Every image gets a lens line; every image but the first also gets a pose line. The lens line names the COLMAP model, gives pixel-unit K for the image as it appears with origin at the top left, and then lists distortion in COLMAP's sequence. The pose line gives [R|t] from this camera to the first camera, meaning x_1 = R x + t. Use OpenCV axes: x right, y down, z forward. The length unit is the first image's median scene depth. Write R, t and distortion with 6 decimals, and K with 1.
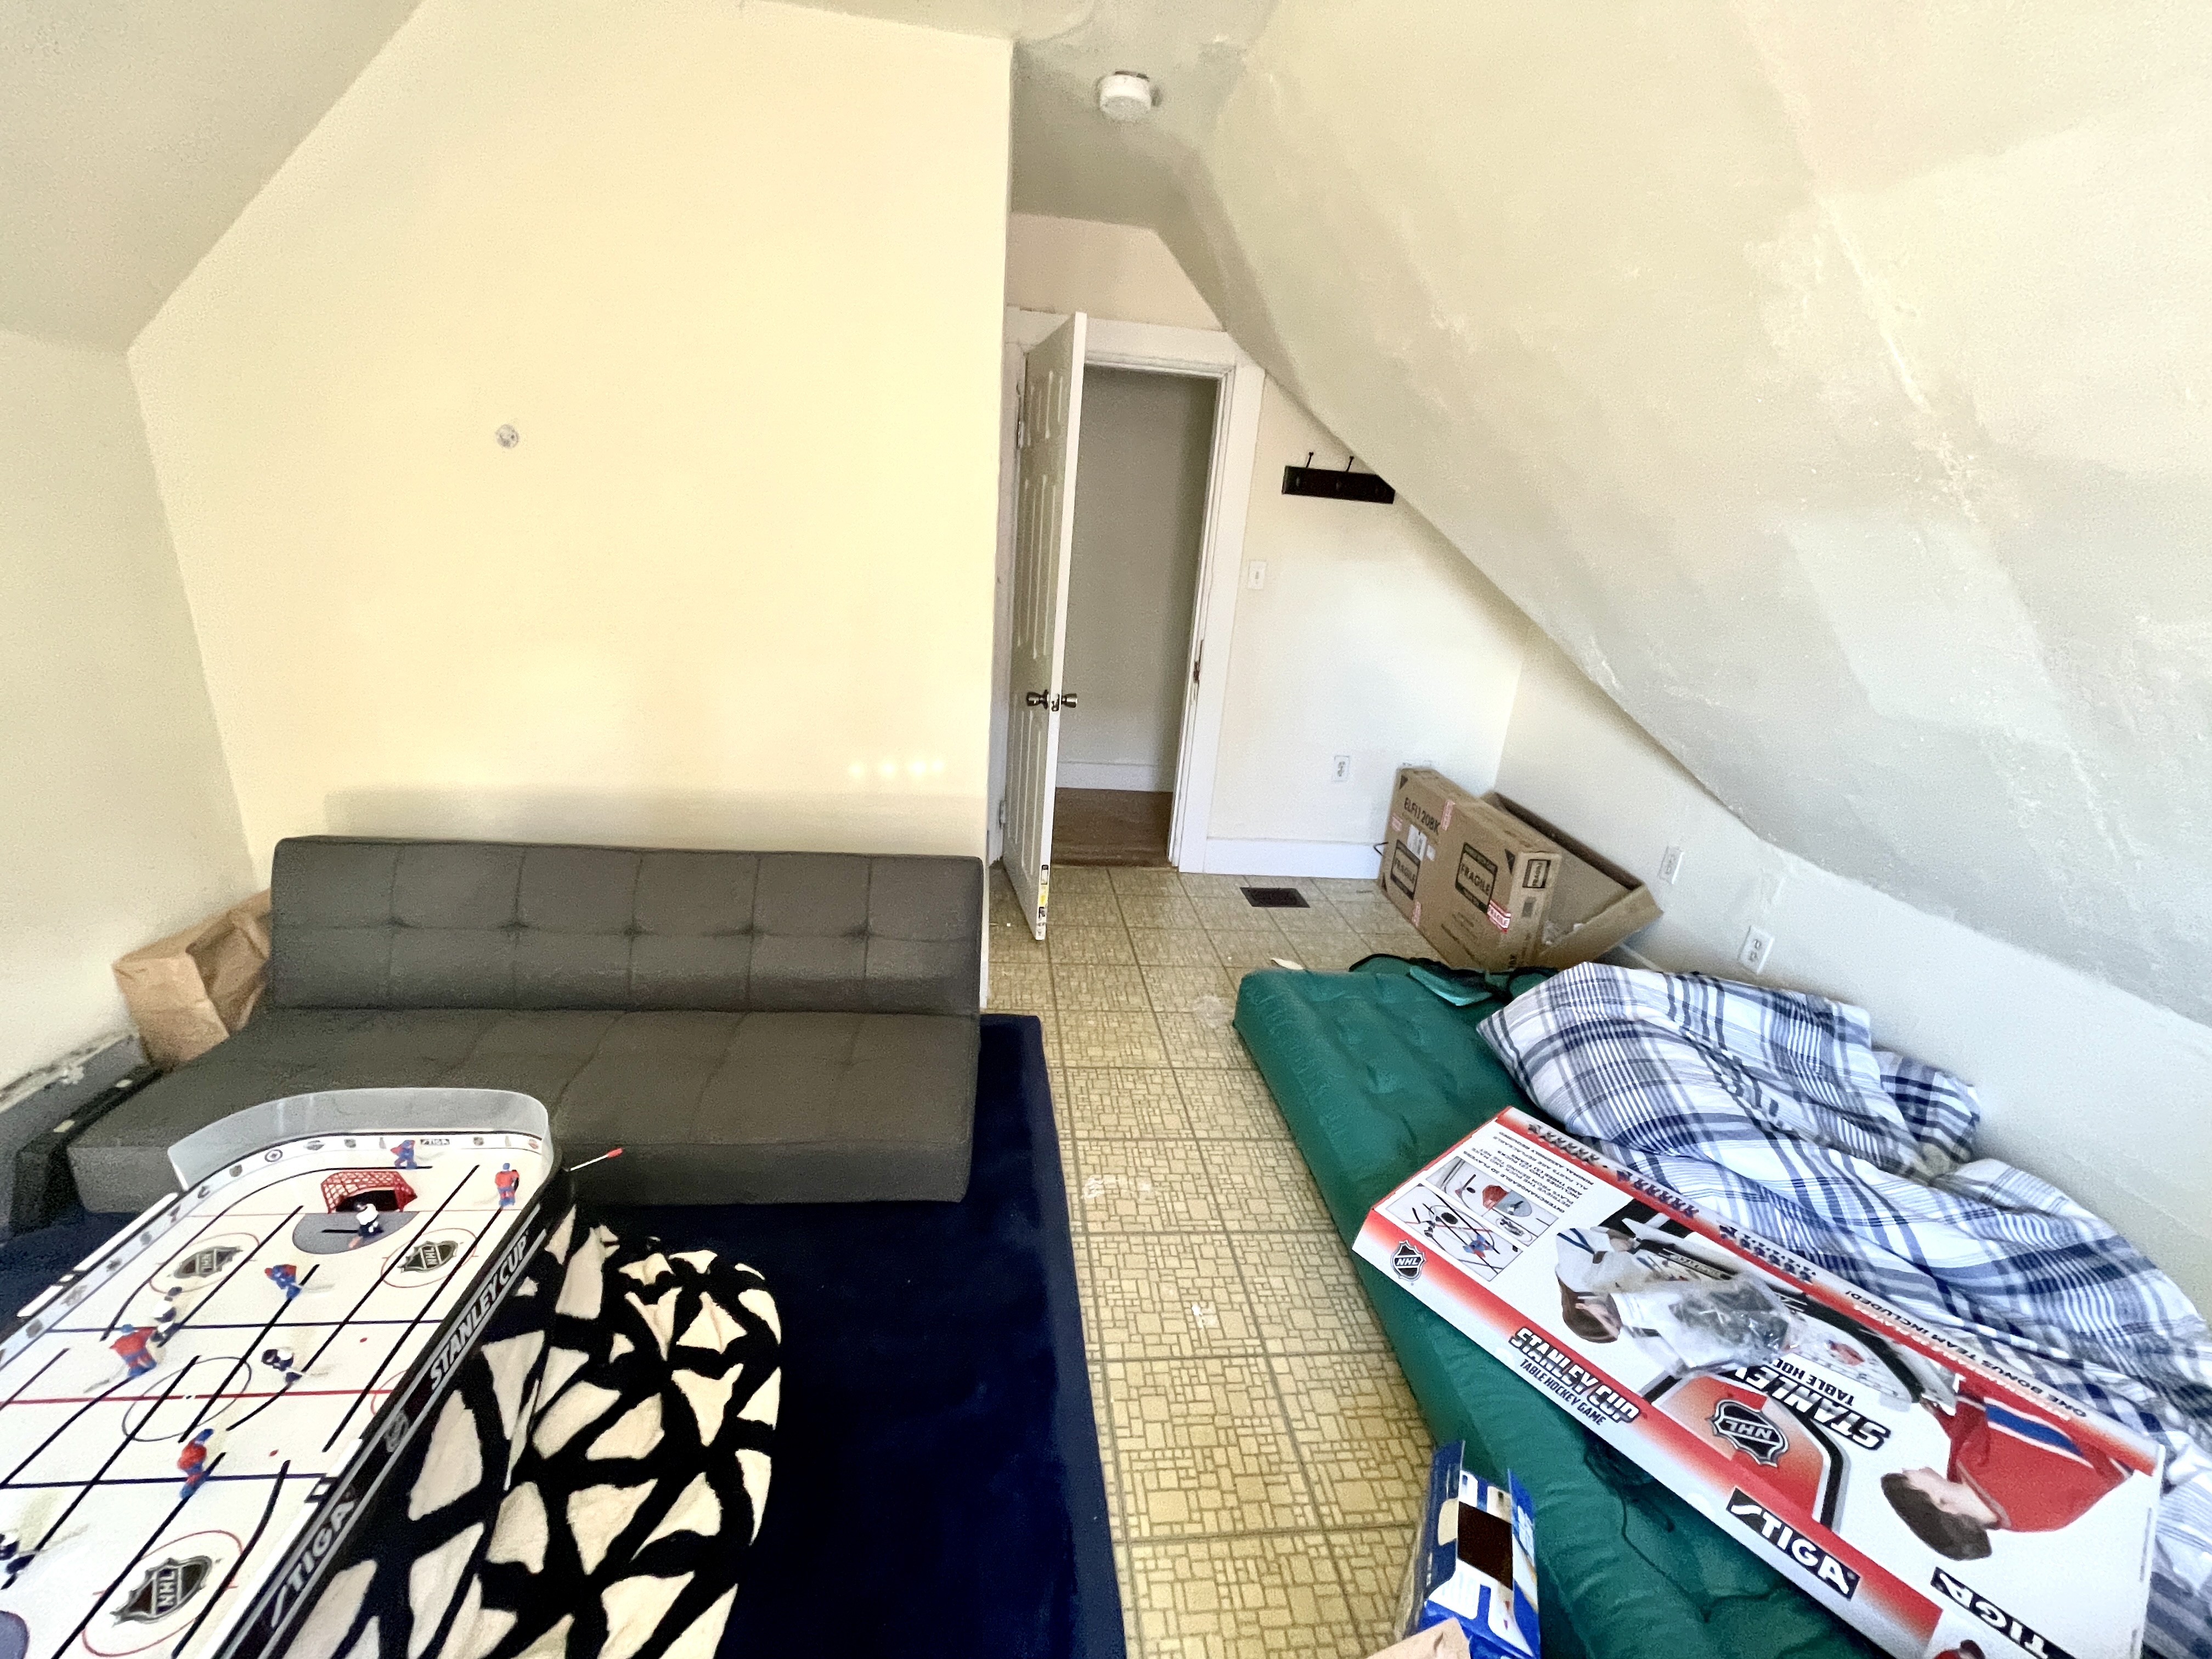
lens RADIAL K [[897.1, 0, 1101.4], [0, 897.1, 831.3], [0, 0, 1]] dist [0.000181, 0.001680]
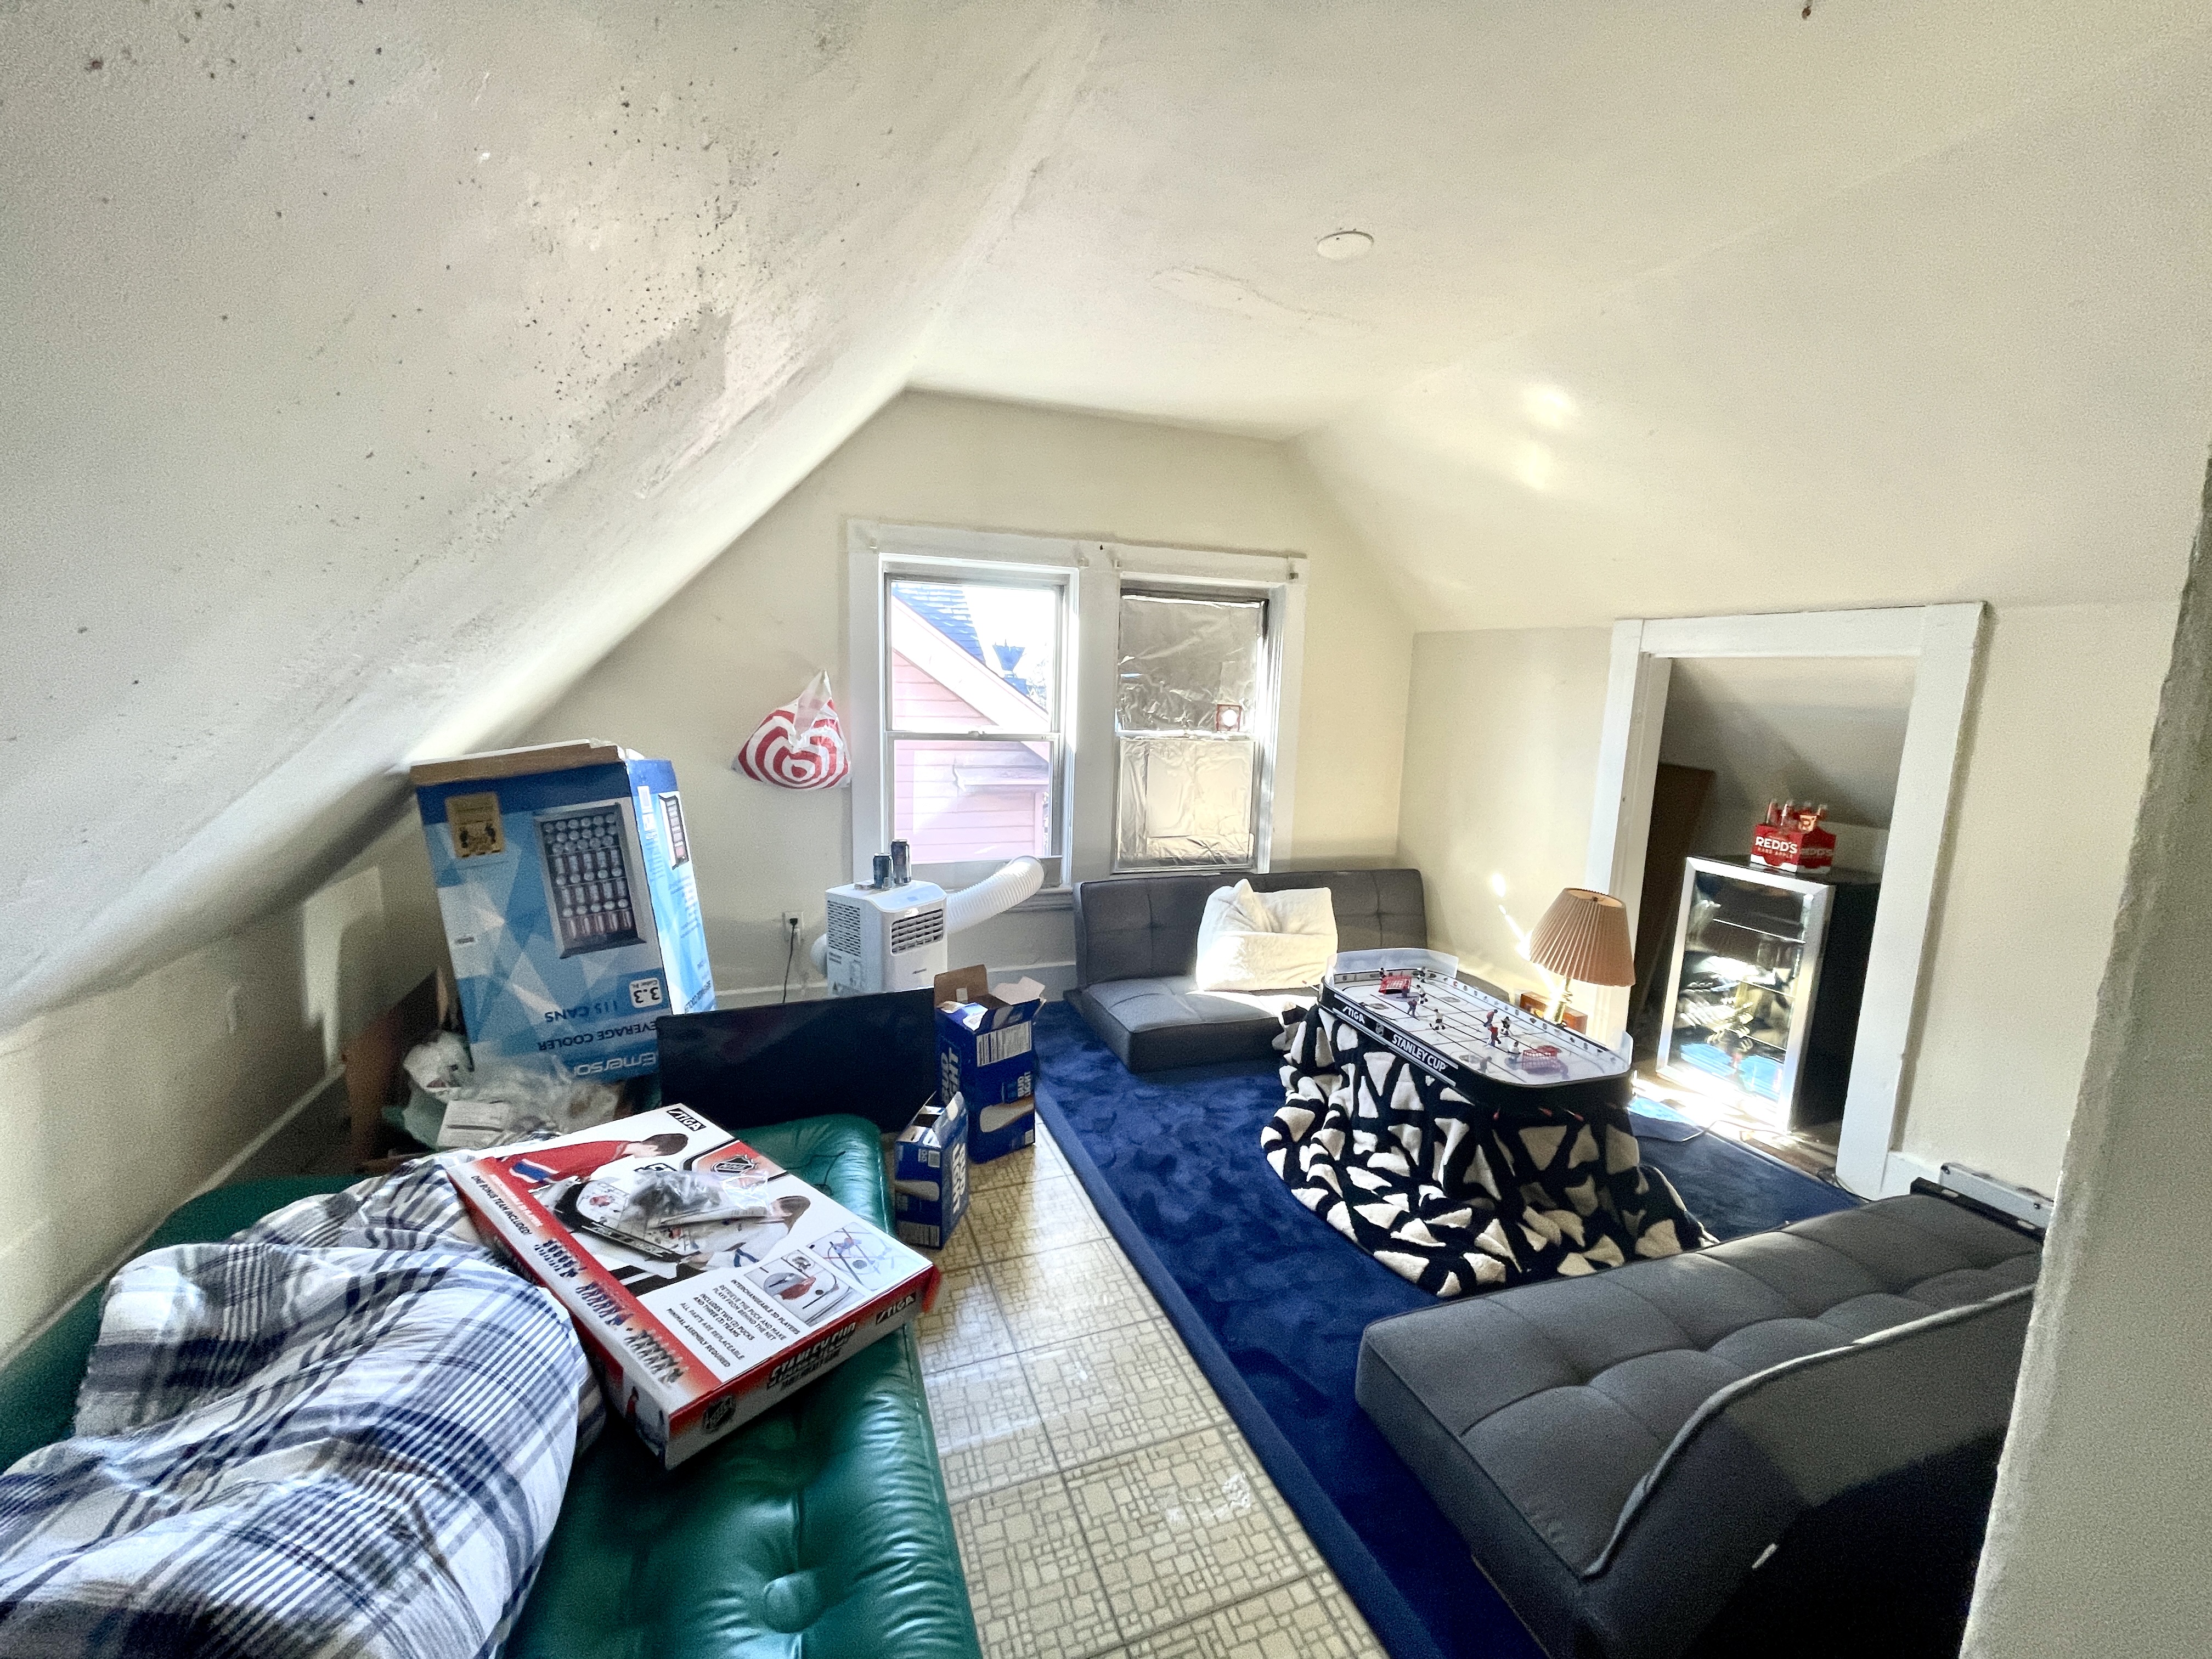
lens RADIAL K [[897.1, 0, 1101.5], [0, 897.1, 826.4], [0, 0, 1]] dist [0.000181, 0.001680]
pose [[-0.966170, -0.074736, -0.246840, 0.424197], [-0.178003, 0.885820, 0.428529, -0.517012], [0.186629, 0.457970, -0.869156, 1.765932]]
